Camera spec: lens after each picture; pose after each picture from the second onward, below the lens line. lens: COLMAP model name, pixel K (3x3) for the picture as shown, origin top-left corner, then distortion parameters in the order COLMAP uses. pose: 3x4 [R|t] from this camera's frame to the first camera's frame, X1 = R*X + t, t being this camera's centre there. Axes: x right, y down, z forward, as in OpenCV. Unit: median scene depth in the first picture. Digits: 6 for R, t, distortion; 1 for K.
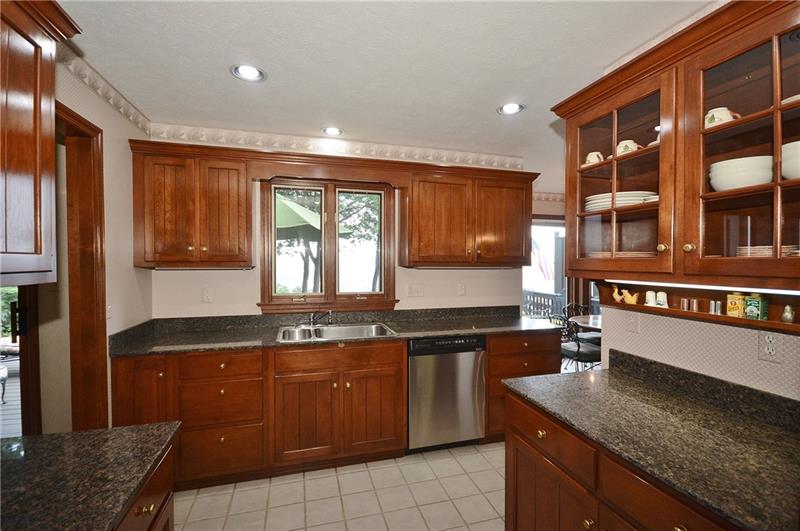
lens RADIAL K [[363.5, 0, 395.2], [0, 363.5, 263.1], [0, 0, 1]] dist [0.000229, -0.000311]
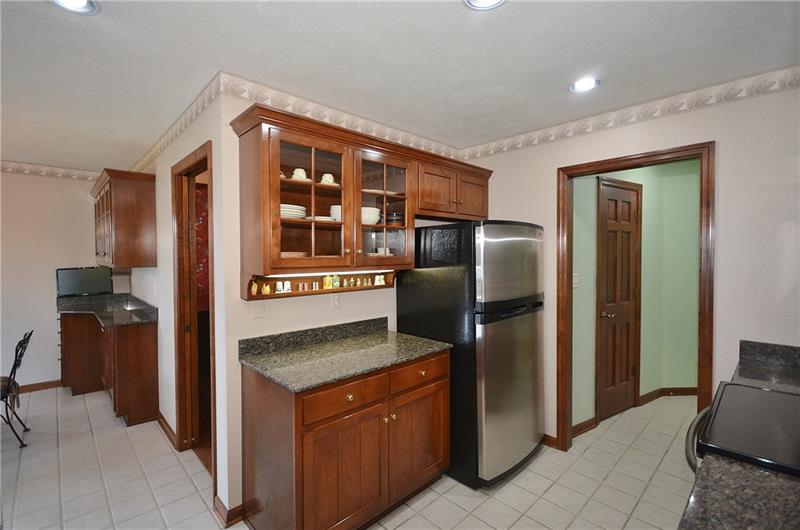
lens RADIAL K [[363.5, 0, 395.2], [0, 363.5, 262.6], [0, 0, 1]] dist [0.000229, -0.000311]
pose [[-0.453526, -0.023915, 0.890922, -0.813964], [0.001515, 0.999618, 0.027603, -0.034268], [-0.891242, 0.013868, -0.453316, 1.473538]]
